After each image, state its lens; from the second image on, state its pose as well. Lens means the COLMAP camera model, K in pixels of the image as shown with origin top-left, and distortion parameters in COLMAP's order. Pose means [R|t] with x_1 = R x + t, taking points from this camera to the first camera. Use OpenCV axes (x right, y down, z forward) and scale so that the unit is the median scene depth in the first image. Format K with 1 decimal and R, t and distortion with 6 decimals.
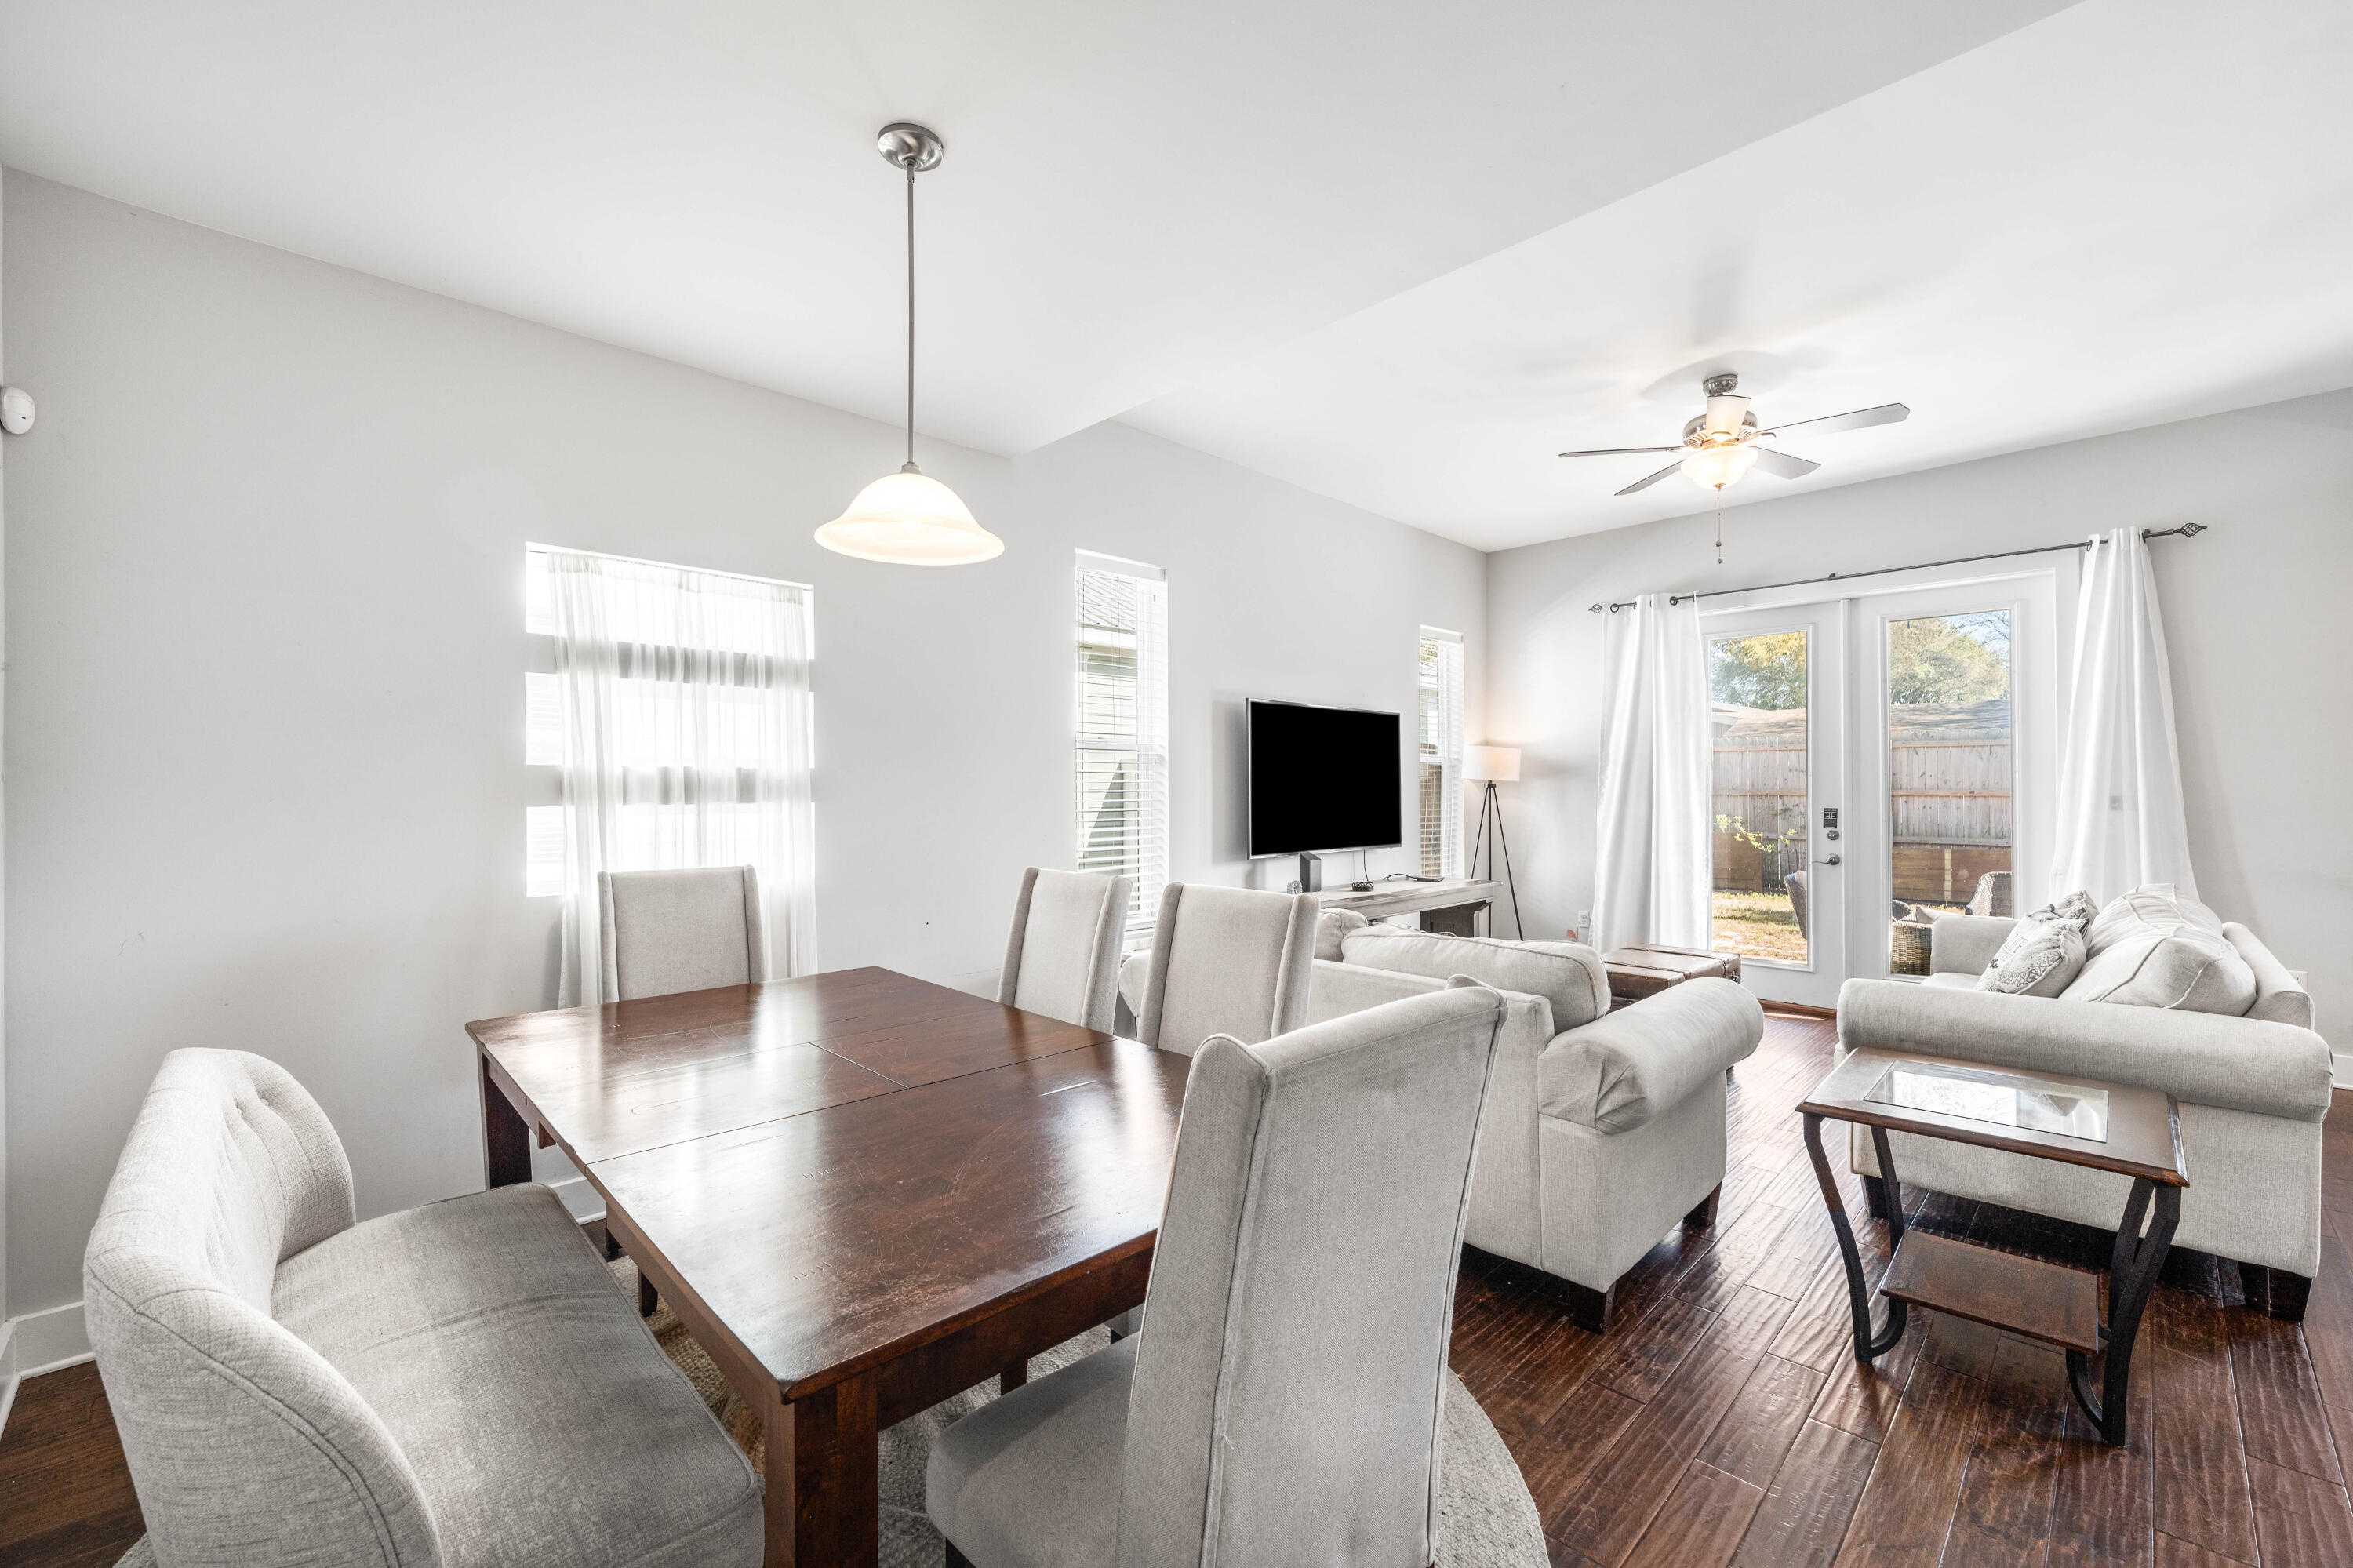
lens RADIAL K [[945.4, 0, 1170.5], [0, 945.4, 788.2], [0, 0, 1]] dist [0.001222, -0.000027]
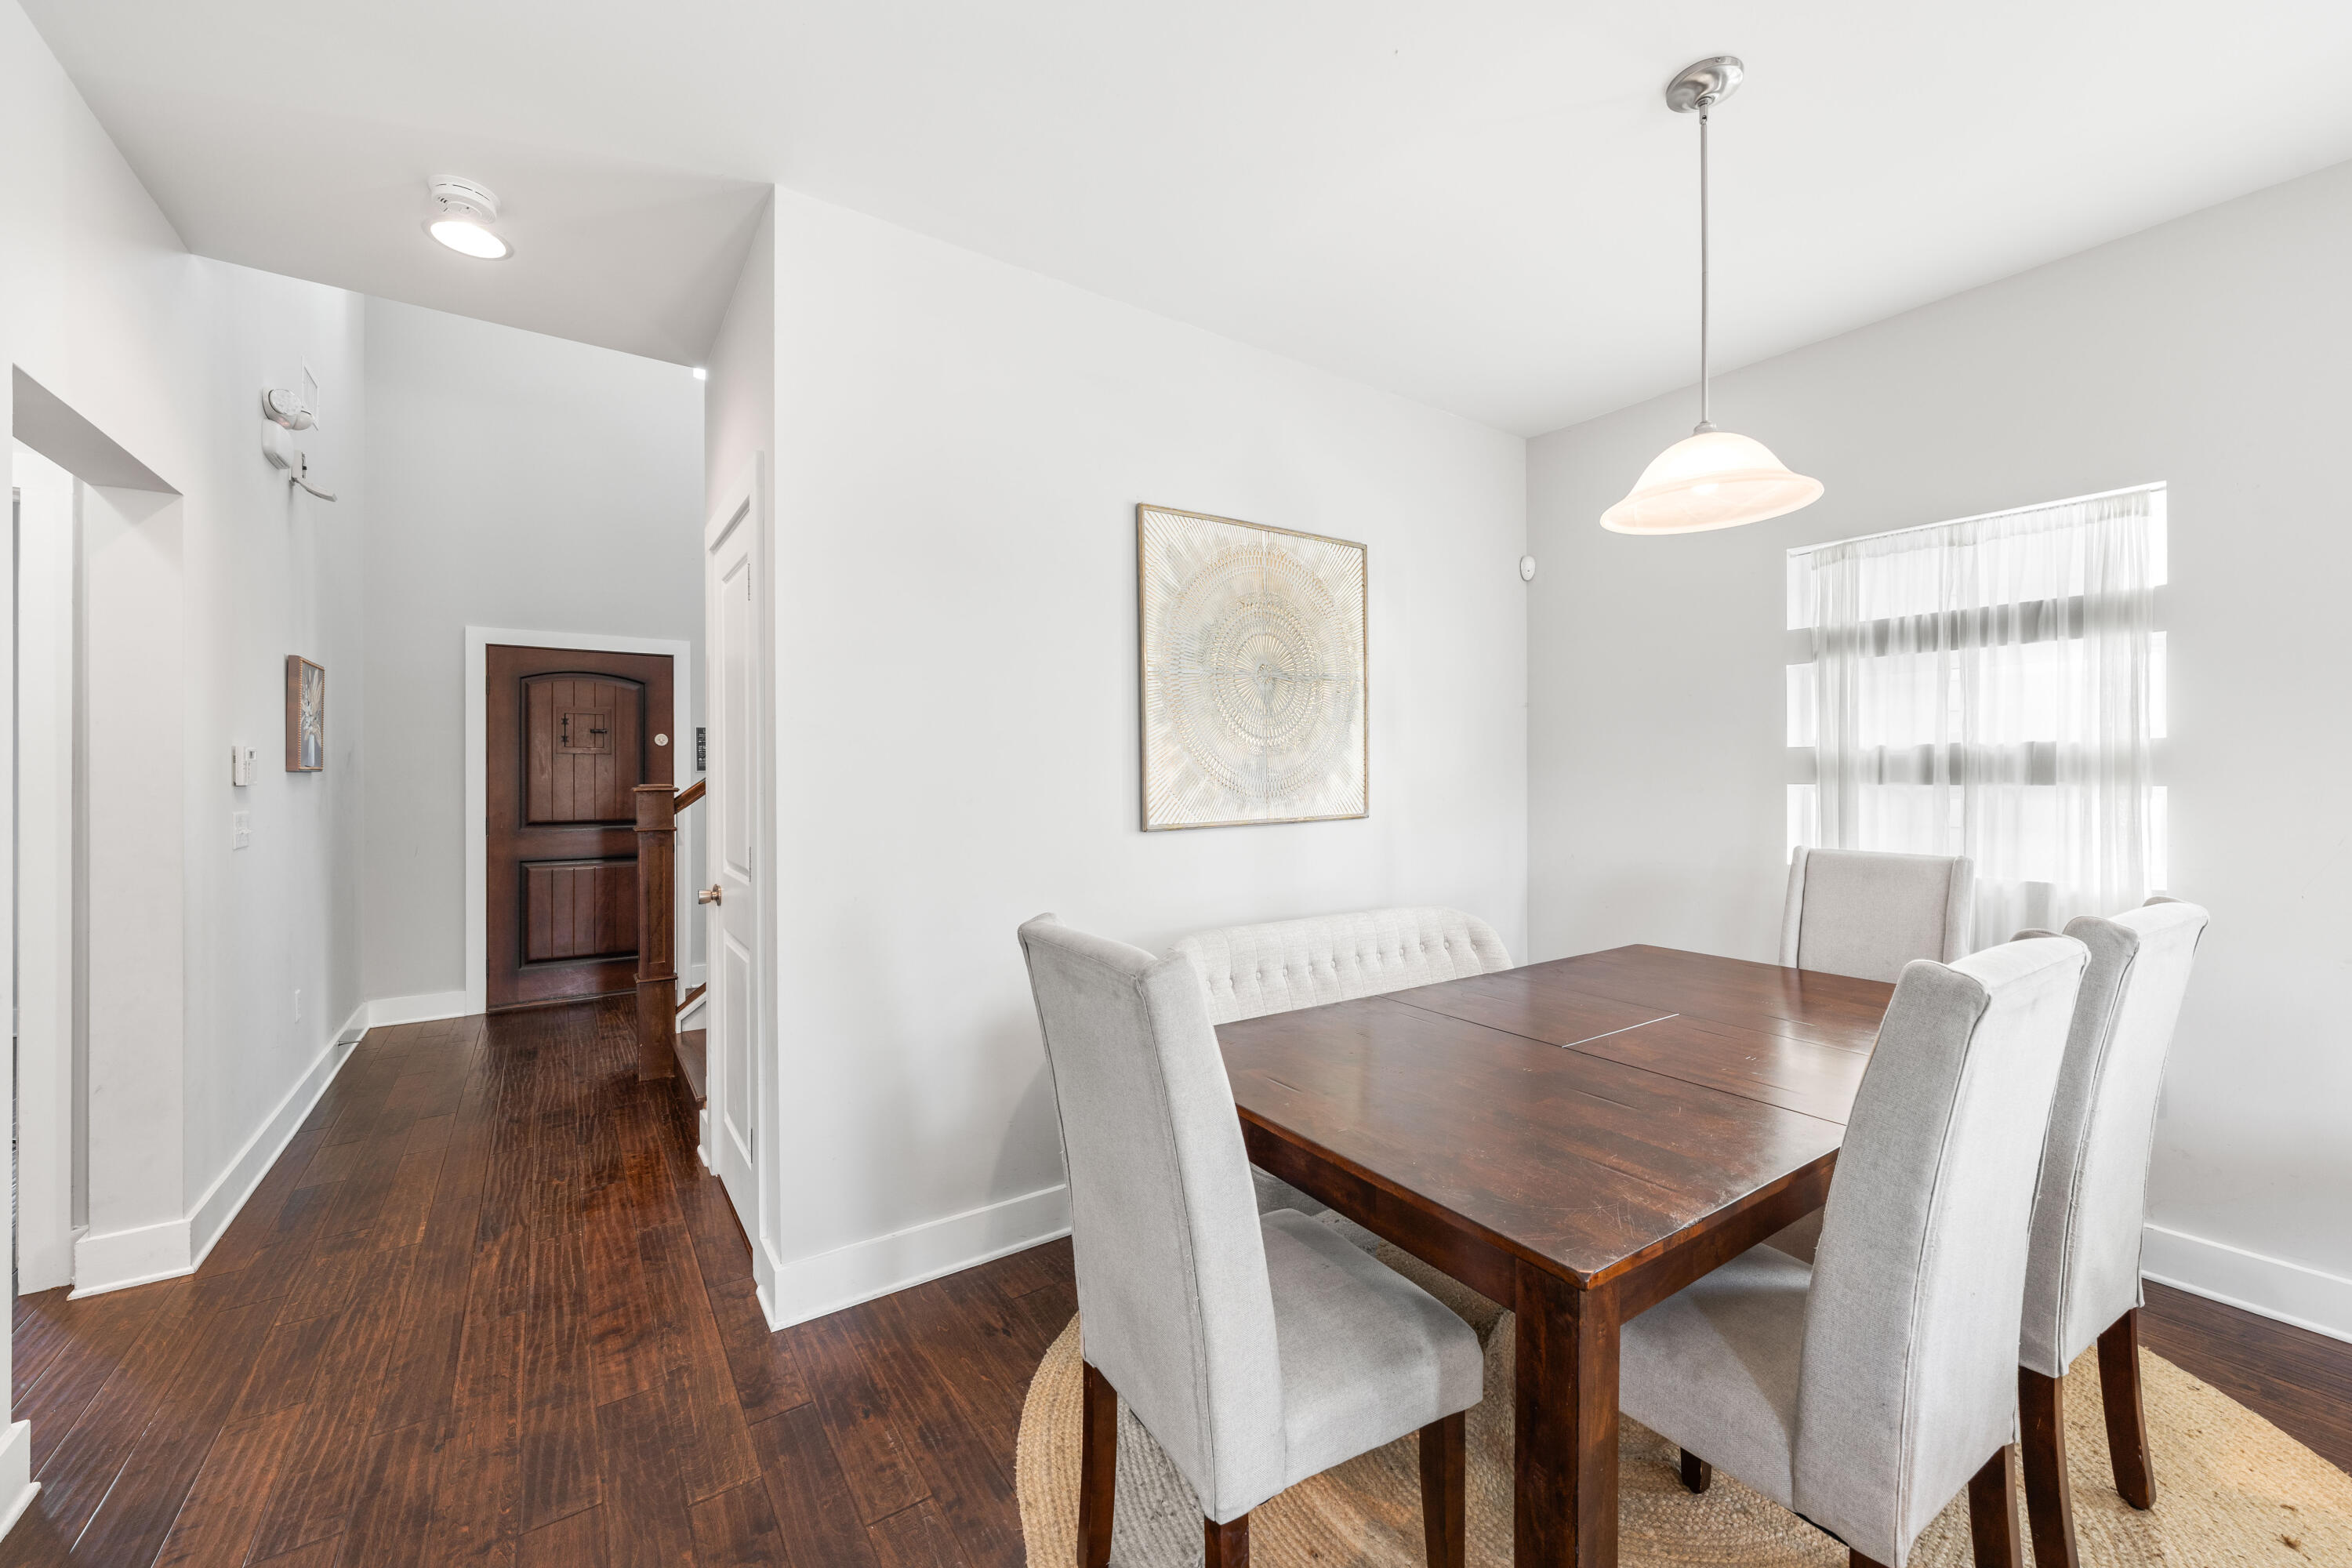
lens RADIAL K [[945.0, 0, 1169.6], [0, 945.0, 778.1], [0, 0, 1]] dist [0.001222, -0.000027]
pose [[-0.181951, 0.006035, -0.983289, 0.511041], [0.001411, 0.999982, 0.005876, 0.003429], [0.983307, -0.000318, -0.181957, 0.439341]]
